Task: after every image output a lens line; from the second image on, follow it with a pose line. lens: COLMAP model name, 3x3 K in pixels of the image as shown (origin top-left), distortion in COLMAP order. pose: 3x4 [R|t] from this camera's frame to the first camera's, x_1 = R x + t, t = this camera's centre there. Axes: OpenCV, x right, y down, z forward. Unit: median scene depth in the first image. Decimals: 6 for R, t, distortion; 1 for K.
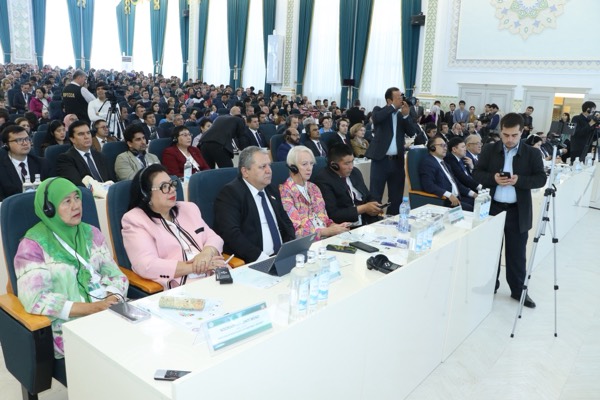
lens RADIAL K [[496.6, 0, 297.5], [0, 496.6, 206.1], [0, 0, 1]] dist [-0.170524, 0.144702]
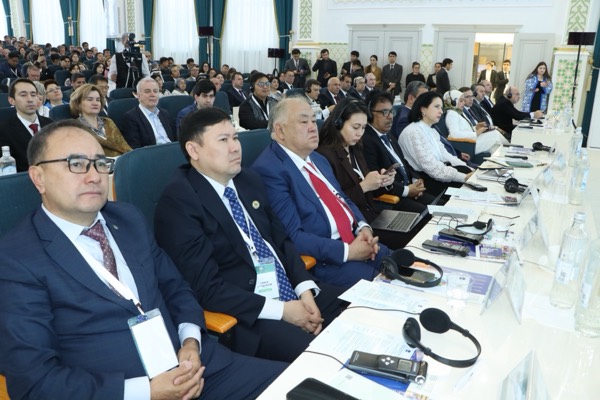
lens RADIAL K [[496.6, 0, 302.5], [0, 496.6, 202.9], [0, 0, 1]] dist [-0.170524, 0.144702]
pose [[0.984928, -0.068876, 0.158662, 0.175599], [0.058445, 0.995868, 0.069501, -0.054465], [-0.162793, -0.059181, 0.984884, 0.365884]]
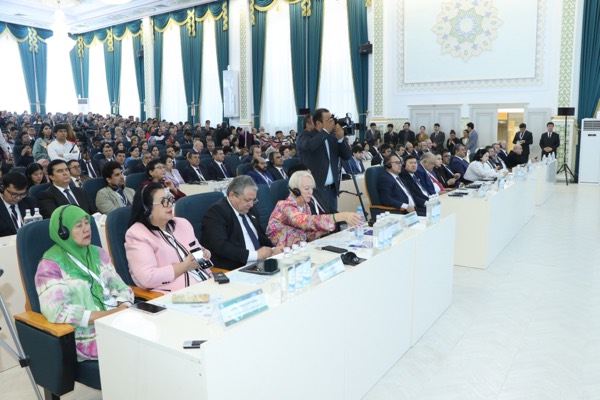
lens RADIAL K [[496.6, 0, 303.1], [0, 496.6, 201.0], [0, 0, 1]] dist [-0.170524, 0.144702]
pose [[0.993384, -0.071906, 0.089543, -0.007401], [0.078084, 0.994658, -0.067517, 0.008924], [-0.084209, 0.074062, 0.993692, -0.033334]]
